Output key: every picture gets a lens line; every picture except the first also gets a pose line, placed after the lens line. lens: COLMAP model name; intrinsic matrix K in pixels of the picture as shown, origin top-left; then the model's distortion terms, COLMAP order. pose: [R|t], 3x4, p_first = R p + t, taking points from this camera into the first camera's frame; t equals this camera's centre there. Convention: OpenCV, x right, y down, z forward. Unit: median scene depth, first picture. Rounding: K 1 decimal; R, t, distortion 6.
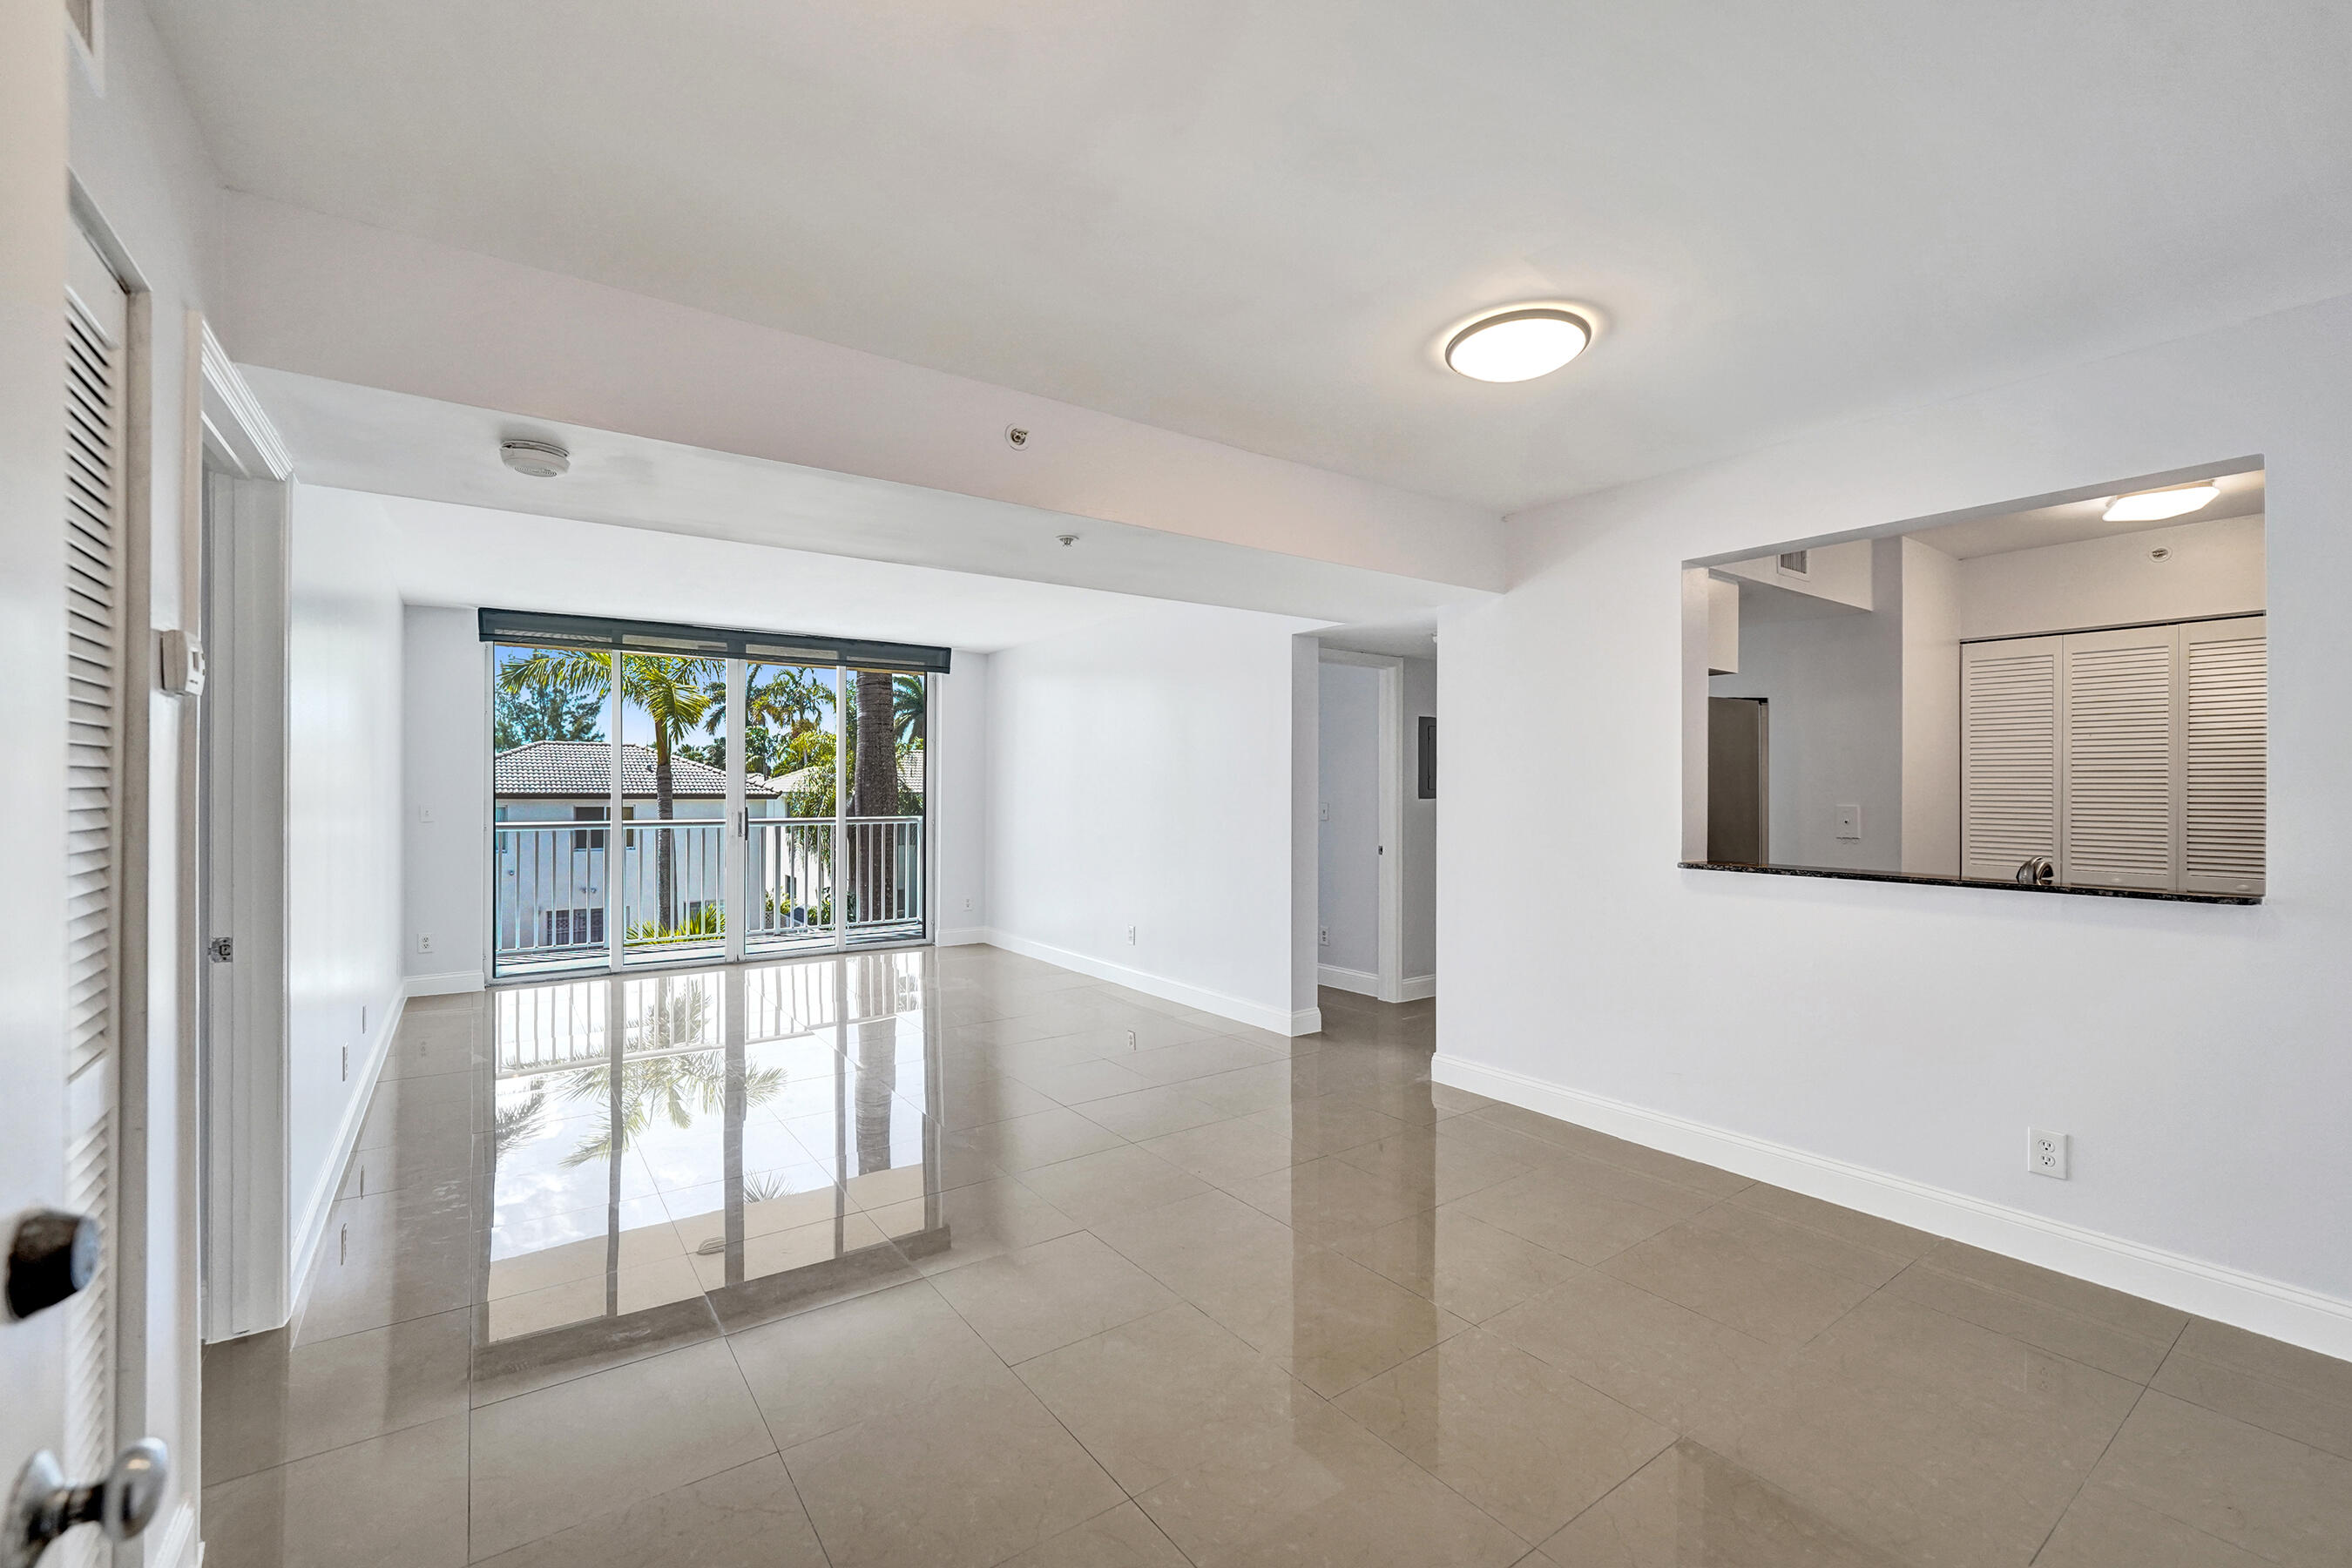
lens RADIAL K [[962.5, 0, 1180.9], [0, 962.5, 789.8], [0, 0, 1]] dist [0.000322, 0.000020]
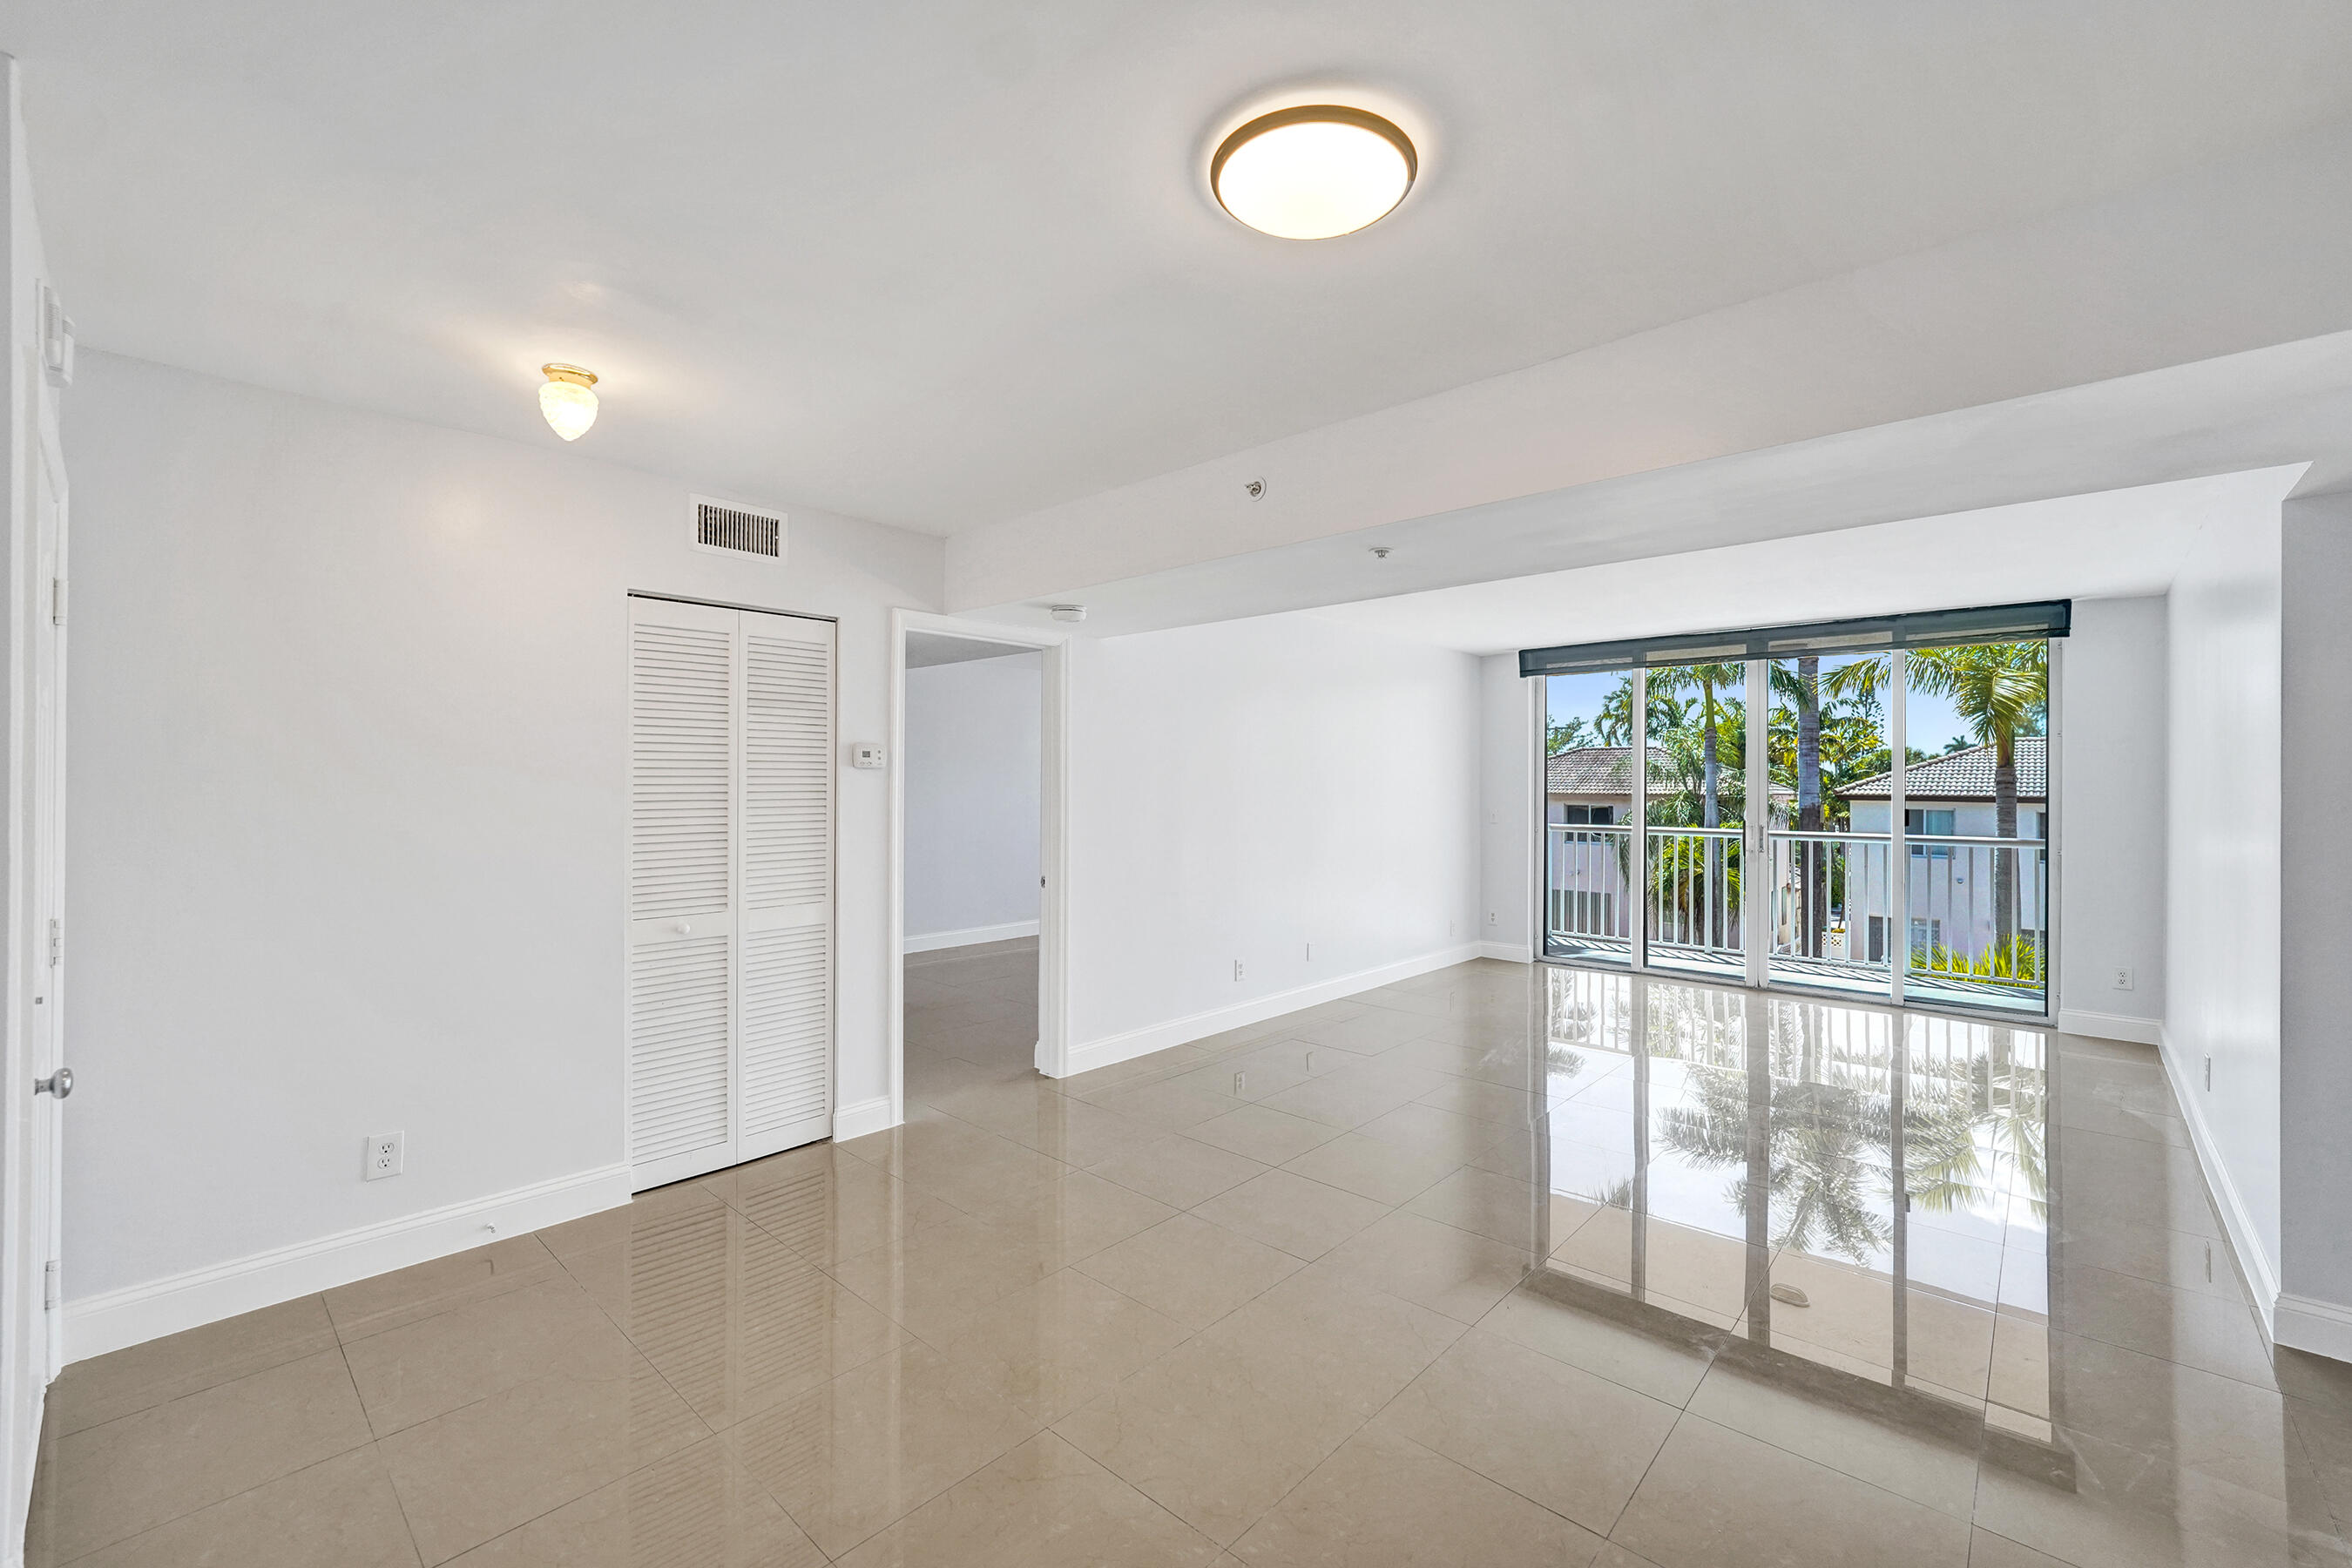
lens RADIAL K [[984.6, 0, 1181.6], [0, 984.6, 779.2], [0, 0, 1]] dist [0.000746, 0.000085]
pose [[0.211848, -0.008061, -0.977269, 0.328182], [-0.013169, 0.999852, -0.011102, -0.003036], [0.977214, 0.015222, 0.211710, 0.245452]]
